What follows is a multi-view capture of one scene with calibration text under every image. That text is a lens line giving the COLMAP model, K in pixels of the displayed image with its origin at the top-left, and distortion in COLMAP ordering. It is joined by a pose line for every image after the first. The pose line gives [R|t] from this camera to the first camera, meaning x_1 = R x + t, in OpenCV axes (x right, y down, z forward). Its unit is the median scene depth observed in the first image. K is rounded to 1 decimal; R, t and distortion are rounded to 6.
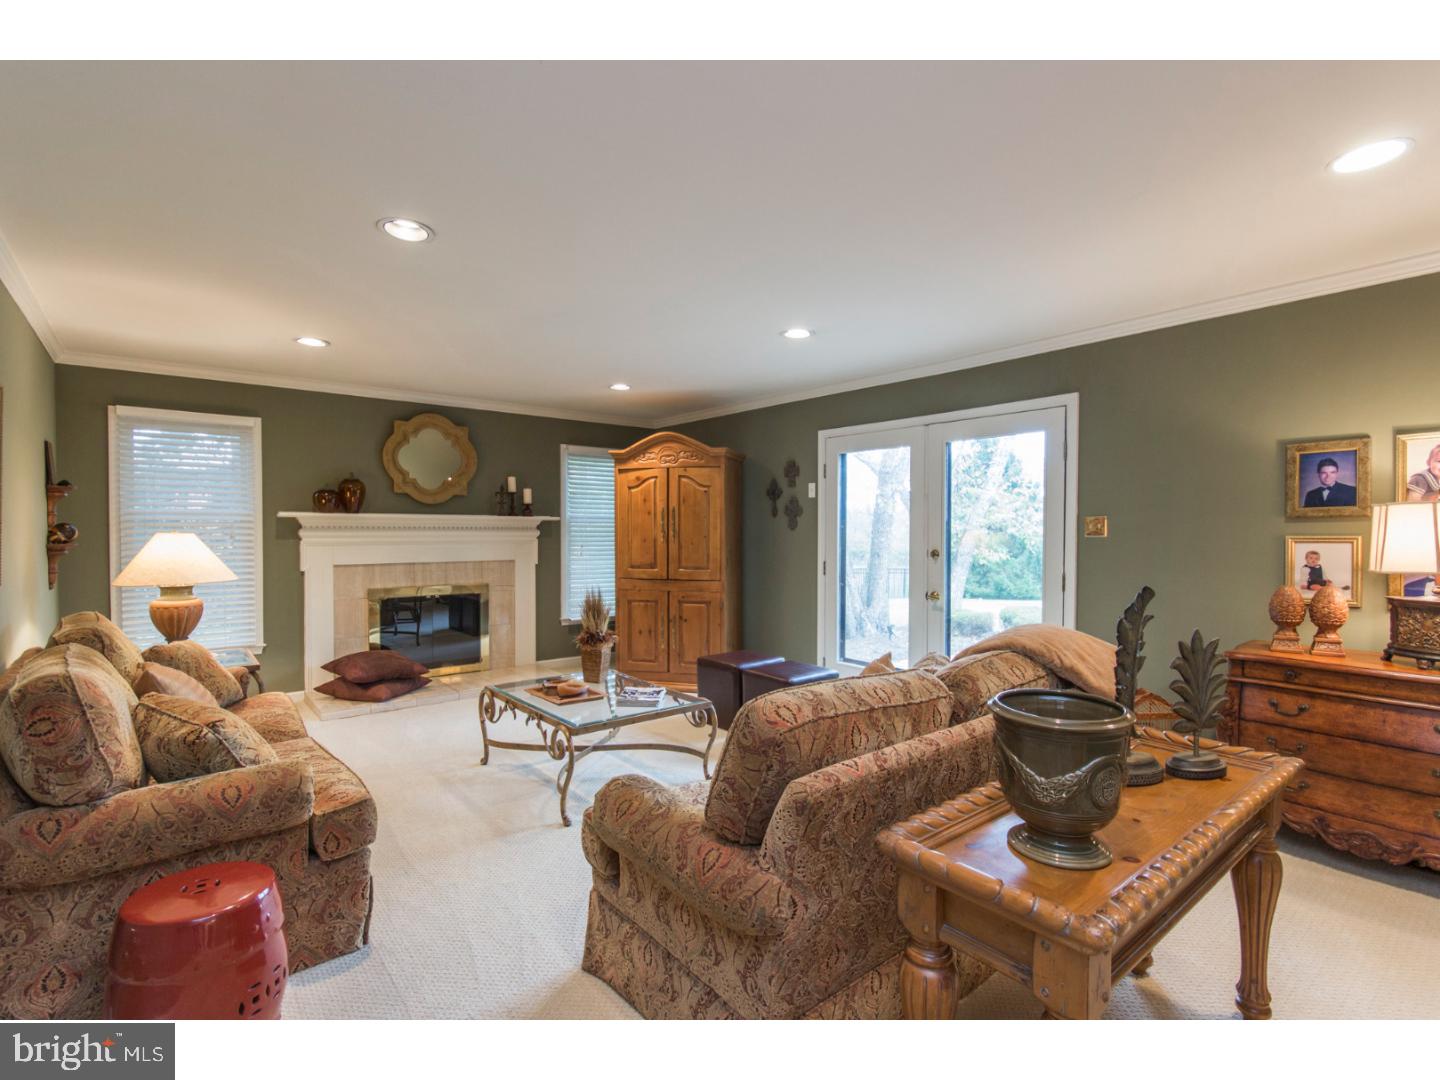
lens RADIAL K [[688.2, 0, 721.8], [0, 688.2, 539.9], [0, 0, 1]] dist [0.002817, 0.000405]
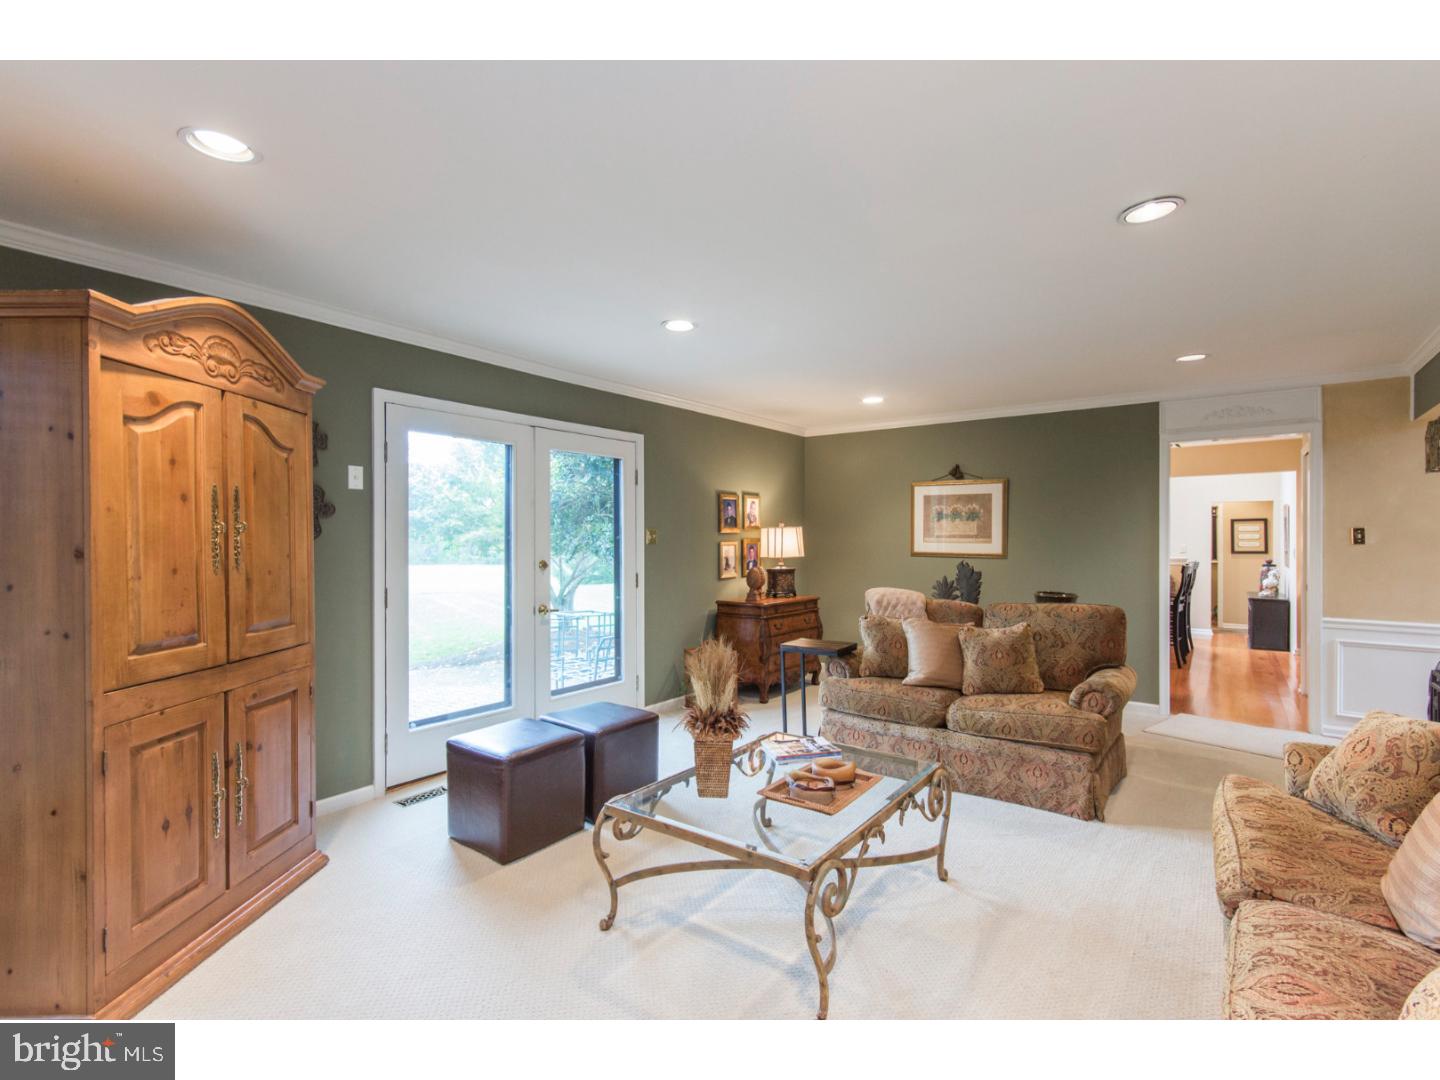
lens RADIAL K [[688.2, 0, 720.0], [0, 688.2, 540.8], [0, 0, 1]] dist [0.002817, 0.000405]
pose [[-0.257762, -0.004359, 0.966199, -0.547479], [0.016793, 0.999819, 0.008991, -0.013851], [-0.966063, 0.018543, -0.257642, 0.818243]]
